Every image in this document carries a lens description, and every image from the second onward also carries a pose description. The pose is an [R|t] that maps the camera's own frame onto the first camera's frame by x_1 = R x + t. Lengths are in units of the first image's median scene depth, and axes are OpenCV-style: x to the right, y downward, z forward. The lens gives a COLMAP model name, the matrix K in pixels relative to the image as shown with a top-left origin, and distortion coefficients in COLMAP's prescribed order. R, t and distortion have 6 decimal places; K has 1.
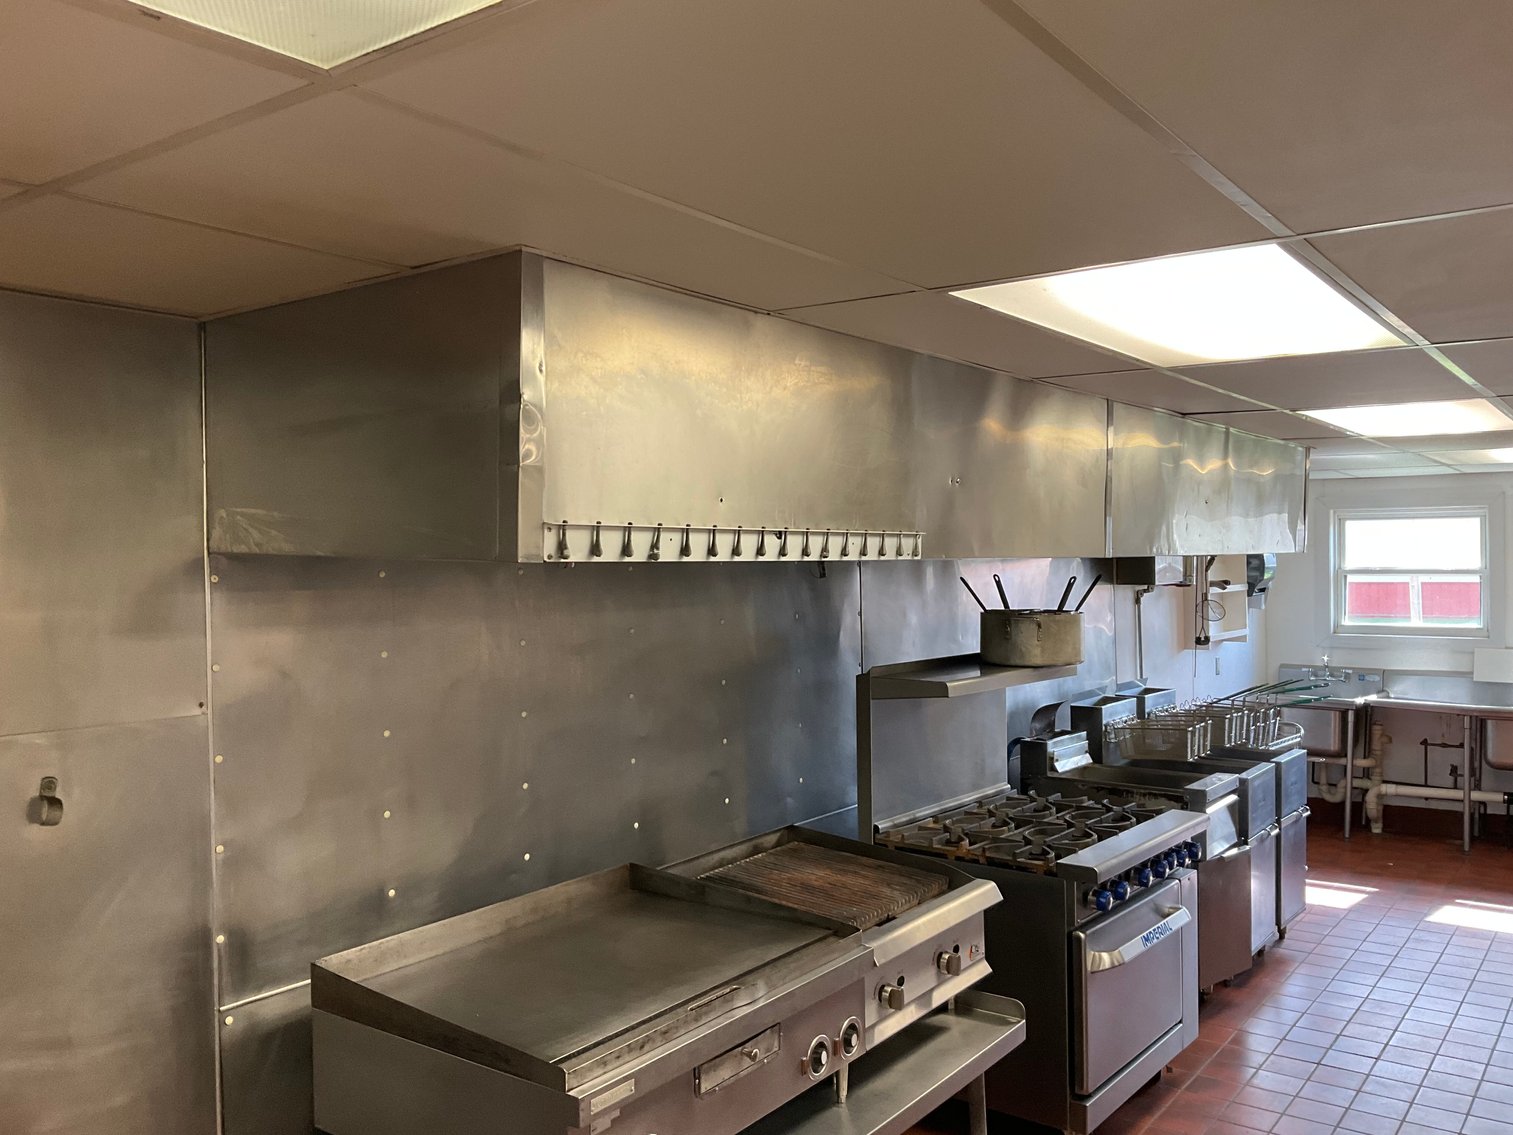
lens RADIAL K [[1250.1, 0, 756.4], [0, 1250.1, 570.7], [0, 0, 1]] dist [0.079406, -0.143432]
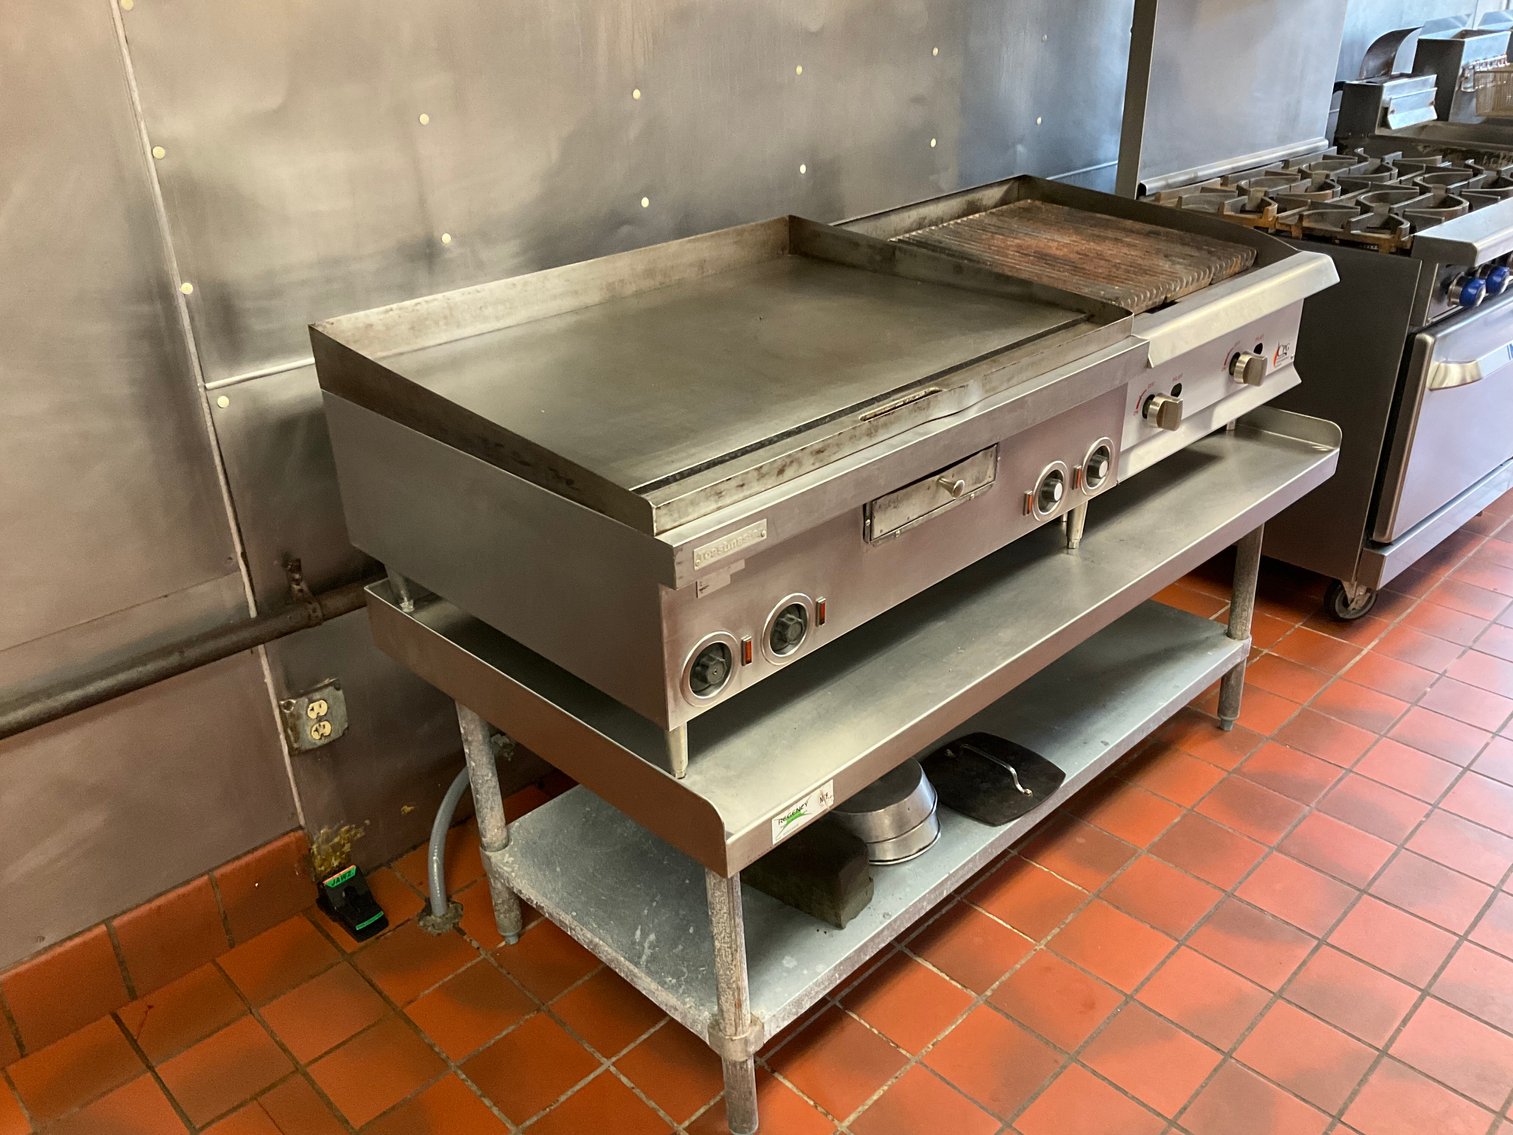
lens RADIAL K [[1250.1, 0, 758.1], [0, 1250.1, 590.9], [0, 0, 1]] dist [0.079406, -0.143432]
pose [[0.988317, 0.062506, -0.139005, -0.007653], [0.007991, 0.889530, 0.456807, 0.098084], [0.152202, -0.452581, 0.878638, 0.285392]]
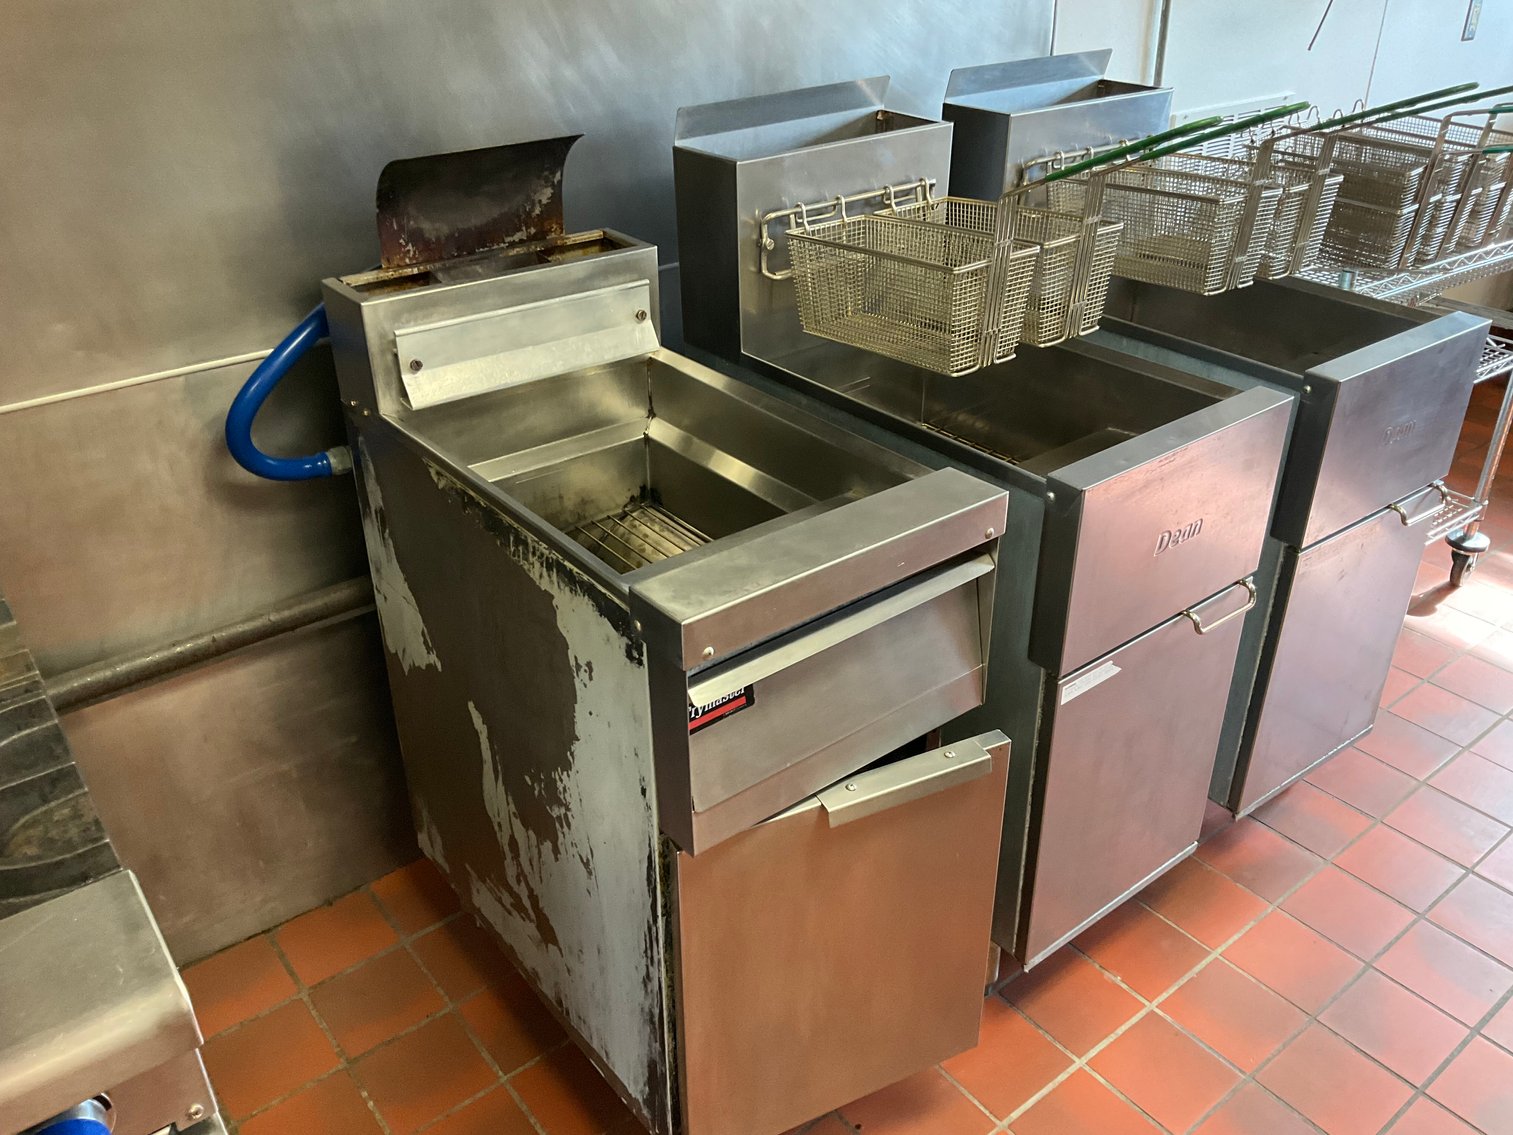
lens RADIAL K [[1250.1, 0, 763.3], [0, 1250.1, 576.1], [0, 0, 1]] dist [0.079406, -0.143432]
pose [[0.964314, 0.123738, -0.234069, 0.621681], [0.004114, 0.876959, 0.480548, 0.088234], [0.264731, -0.464362, 0.845154, 1.207287]]
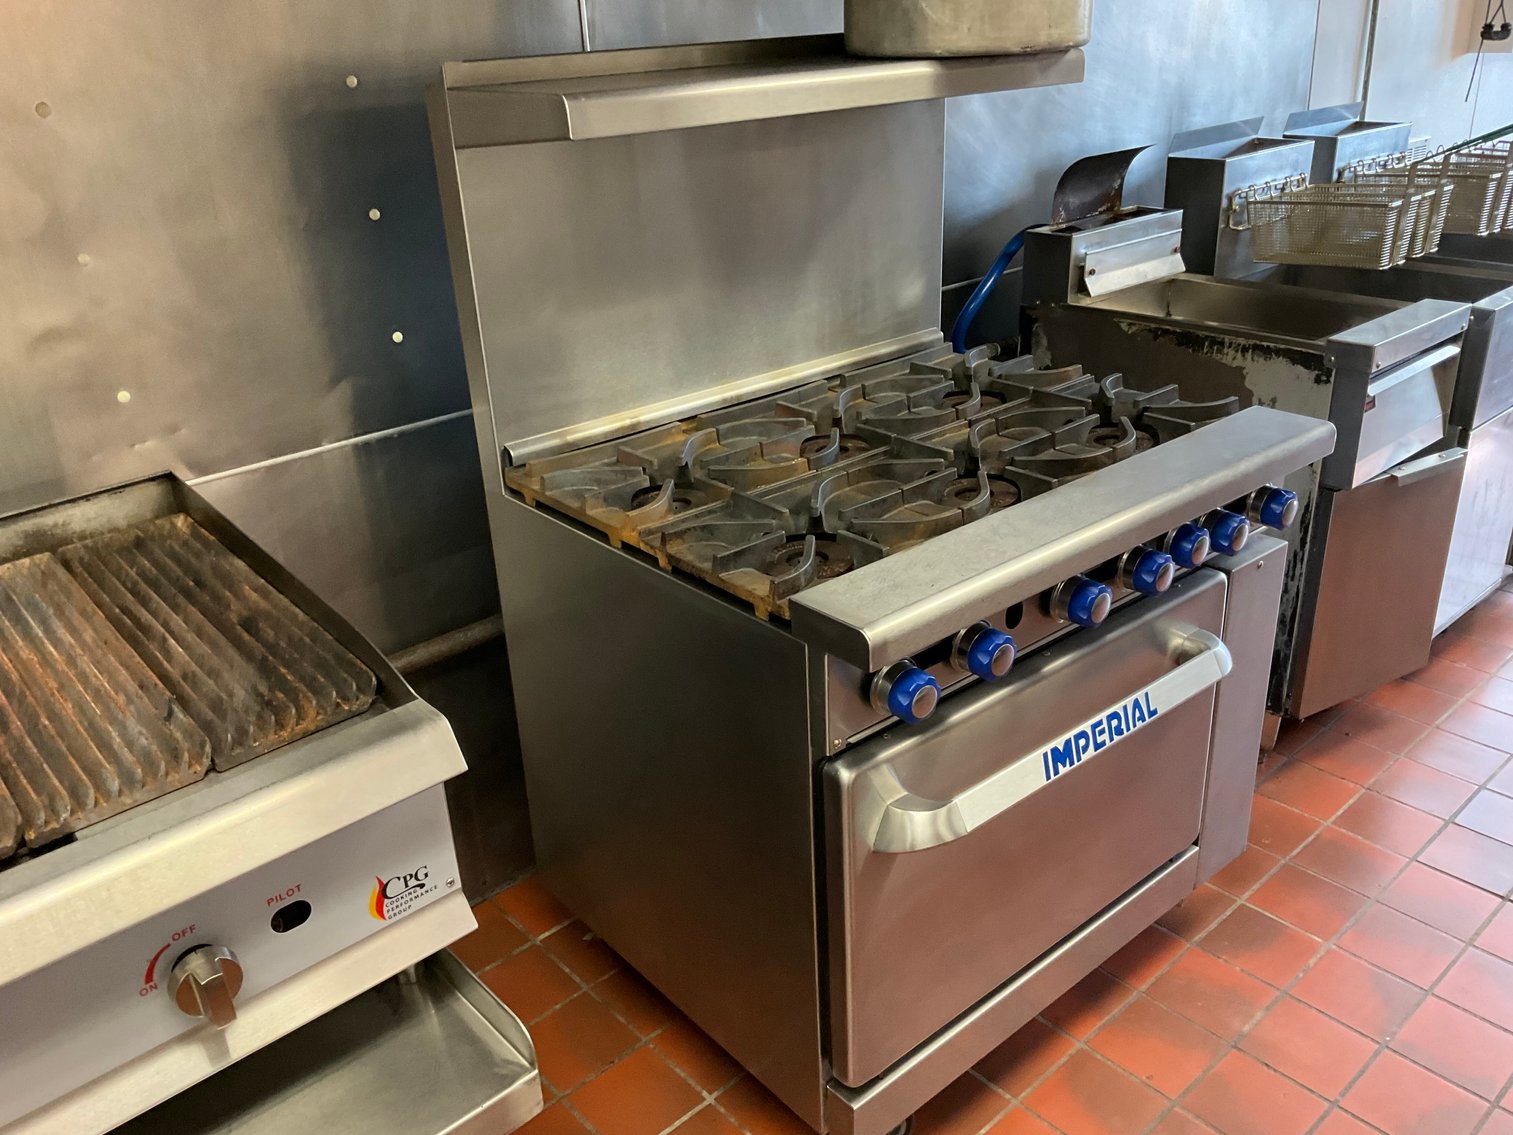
lens RADIAL K [[1250.1, 0, 752.2], [0, 1250.1, 568.8], [0, 0, 1]] dist [0.079406, -0.143432]
pose [[0.978399, 0.050320, -0.200507, 0.340027], [0.035006, 0.915587, 0.400592, 0.083175], [0.203740, -0.398958, 0.894048, 0.751499]]
